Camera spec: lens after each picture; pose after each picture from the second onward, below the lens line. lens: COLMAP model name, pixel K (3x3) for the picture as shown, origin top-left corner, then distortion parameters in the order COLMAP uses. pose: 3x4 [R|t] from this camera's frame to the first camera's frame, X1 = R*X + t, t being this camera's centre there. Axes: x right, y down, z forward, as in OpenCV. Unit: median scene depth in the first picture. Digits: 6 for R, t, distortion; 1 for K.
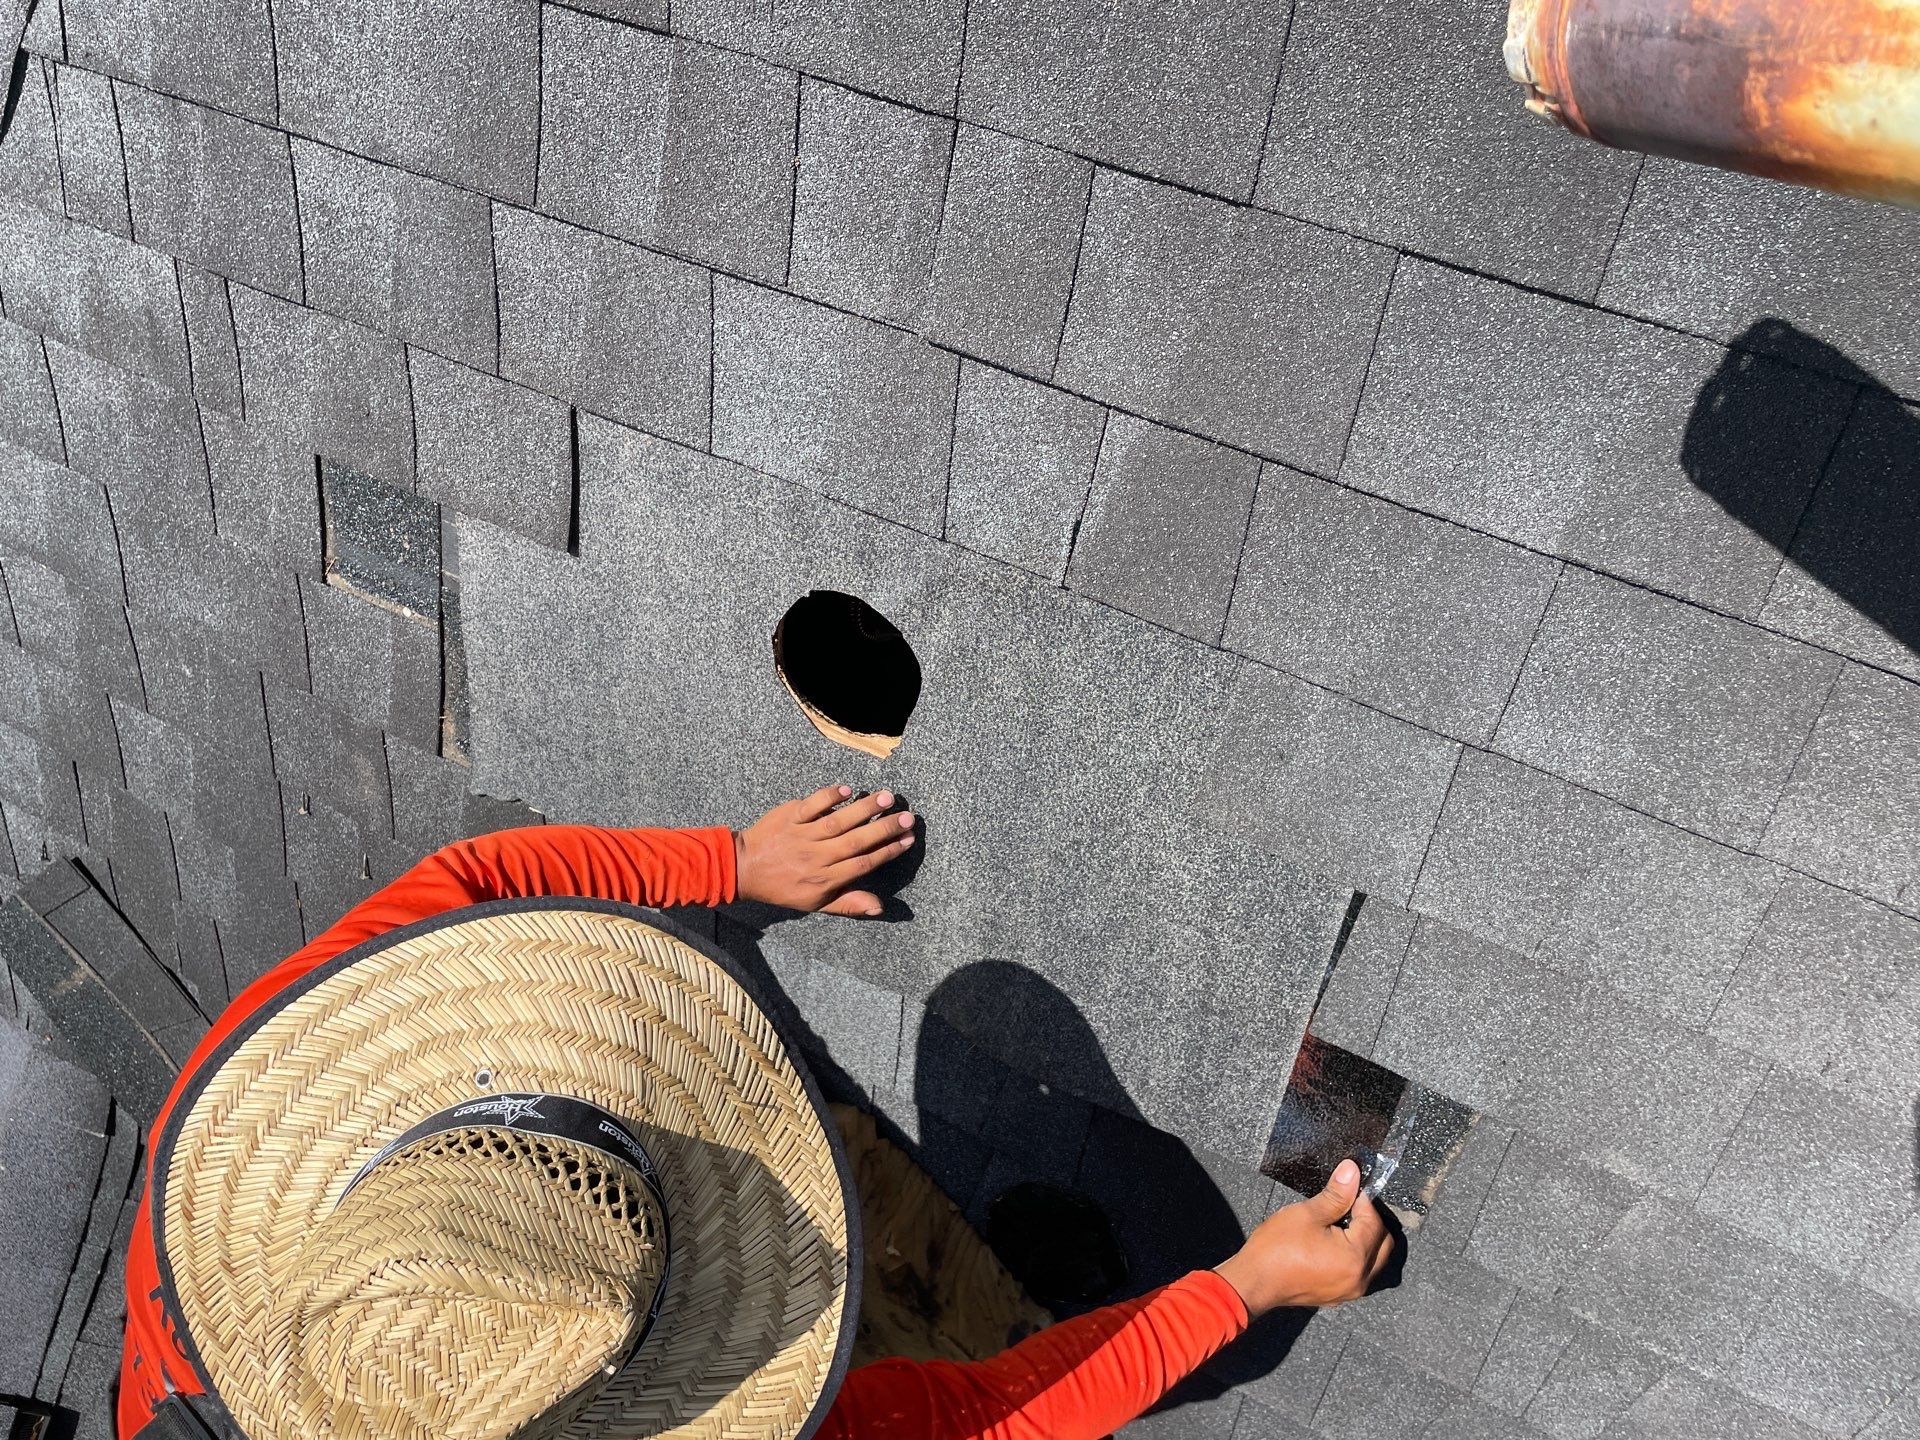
lens RADIAL K [[1460.7, 0, 920.5], [0, 1460.7, 716.5], [0, 0, 1]] dist [0.087150, -0.119200]
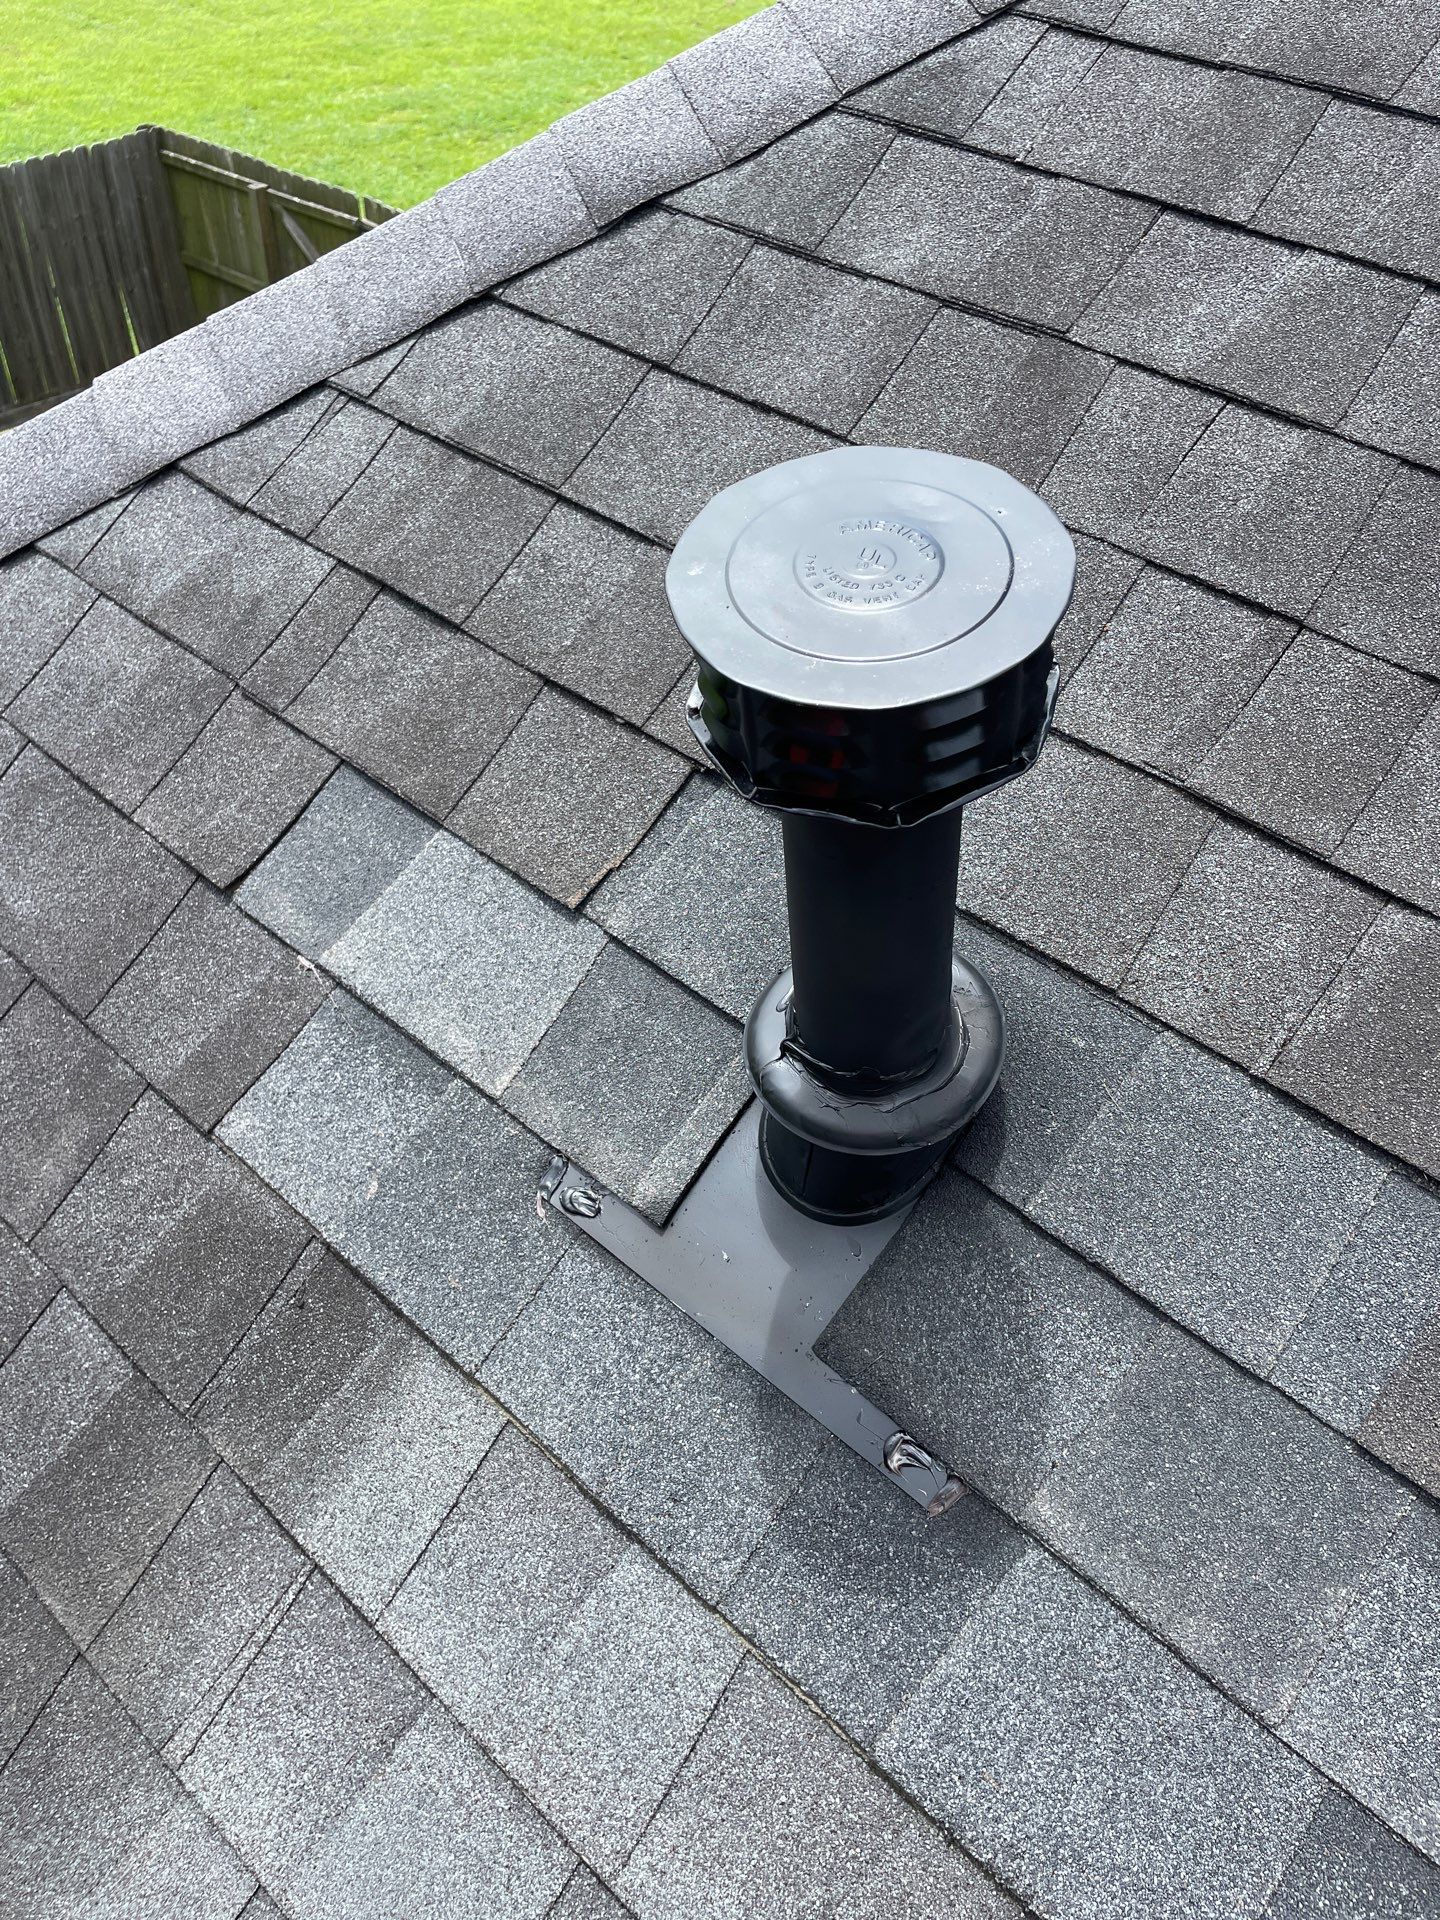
lens RADIAL K [[1453.7, 0, 721.5], [0, 1453.7, 938.7], [0, 0, 1]] dist [0.080246, -0.111184]
pose [[0.880764, 0.473514, 0.006191, -0.194600], [-0.343918, 0.648585, -0.679013, 0.477239], [-0.325537, 0.595921, 0.734100, 0.410548]]
